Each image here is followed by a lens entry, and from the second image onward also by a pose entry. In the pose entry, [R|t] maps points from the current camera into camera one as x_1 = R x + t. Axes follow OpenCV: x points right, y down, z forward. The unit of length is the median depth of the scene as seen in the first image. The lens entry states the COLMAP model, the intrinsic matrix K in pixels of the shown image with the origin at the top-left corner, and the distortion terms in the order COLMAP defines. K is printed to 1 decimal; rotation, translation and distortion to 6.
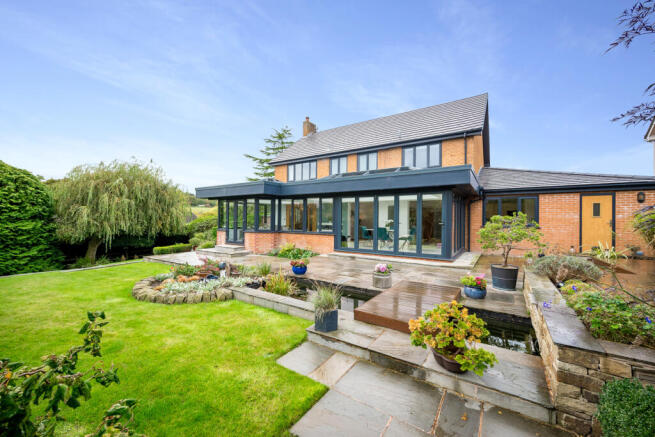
lens RADIAL K [[260.8, 0, 323.6], [0, 260.8, 213.2], [0, 0, 1]] dist [-0.000590, -0.000245]
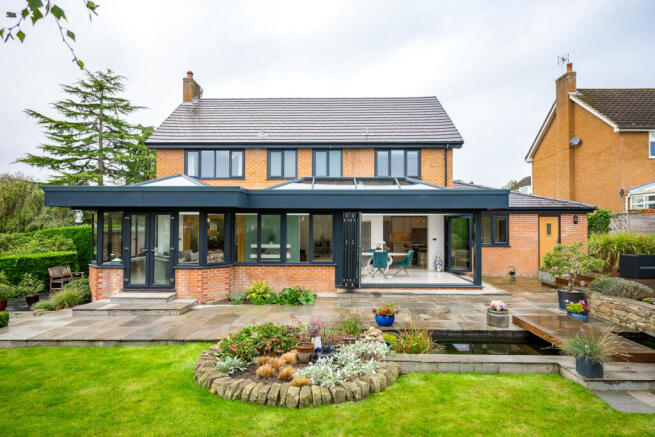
lens RADIAL K [[385.4, 0, 327.7], [0, 385.4, 209.9], [0, 0, 1]] dist [0.000230, 0.001238]
pose [[0.837250, 0.012066, 0.546687, -0.477954], [-0.007270, 0.999914, -0.010935, -0.050567], [-0.546771, 0.005181, 0.837266, 0.083105]]
